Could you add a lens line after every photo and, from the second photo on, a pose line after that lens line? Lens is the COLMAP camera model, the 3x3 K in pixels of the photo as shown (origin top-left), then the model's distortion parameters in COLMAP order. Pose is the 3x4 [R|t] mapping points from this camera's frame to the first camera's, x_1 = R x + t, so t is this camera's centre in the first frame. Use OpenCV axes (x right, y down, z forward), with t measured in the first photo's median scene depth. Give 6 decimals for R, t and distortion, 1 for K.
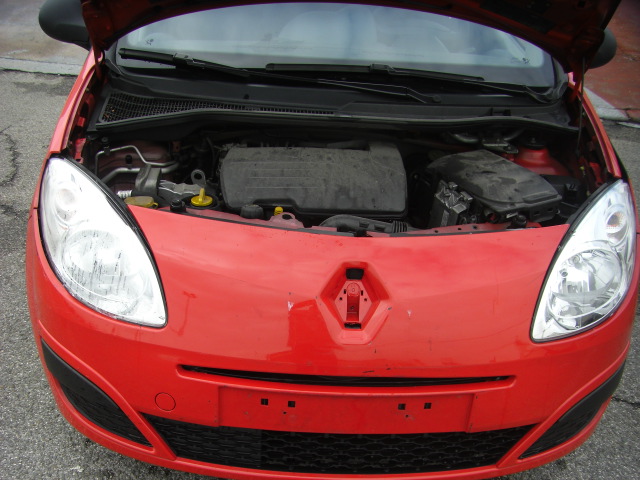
lens RADIAL K [[721.0, 0, 290.0], [0, 721.0, 316.5], [0, 0, 1]] dist [-0.157538, 0.061067]
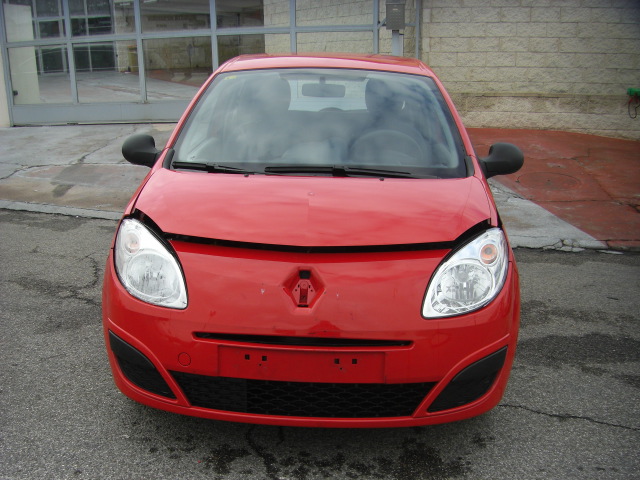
lens RADIAL K [[721.0, 0, 290.0], [0, 721.0, 316.5], [0, 0, 1]] dist [-0.157538, 0.061067]
pose [[0.995557, -0.002960, -0.094112, 0.191076], [-0.020854, 0.967750, -0.251047, 0.397915], [0.091820, 0.251895, 0.963389, -0.477594]]
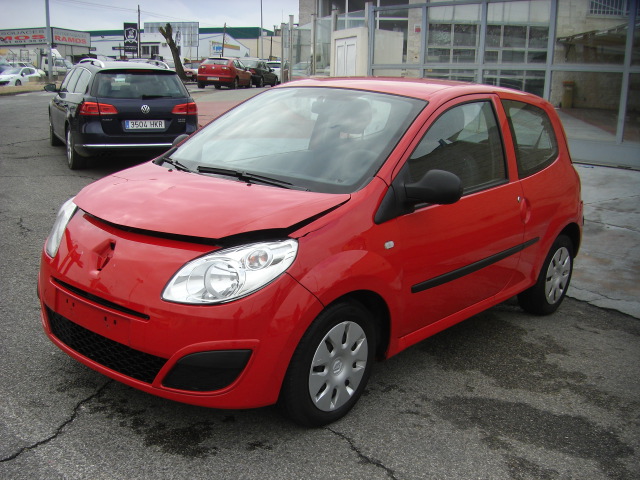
lens RADIAL K [[721.0, 0, 290.0], [0, 721.0, 316.5], [0, 0, 1]] dist [-0.157538, 0.061067]
pose [[0.735318, 0.207281, -0.645246, 1.596281], [-0.394856, 0.904826, -0.159306, 0.213827], [0.550814, 0.371920, 0.747181, -0.102726]]
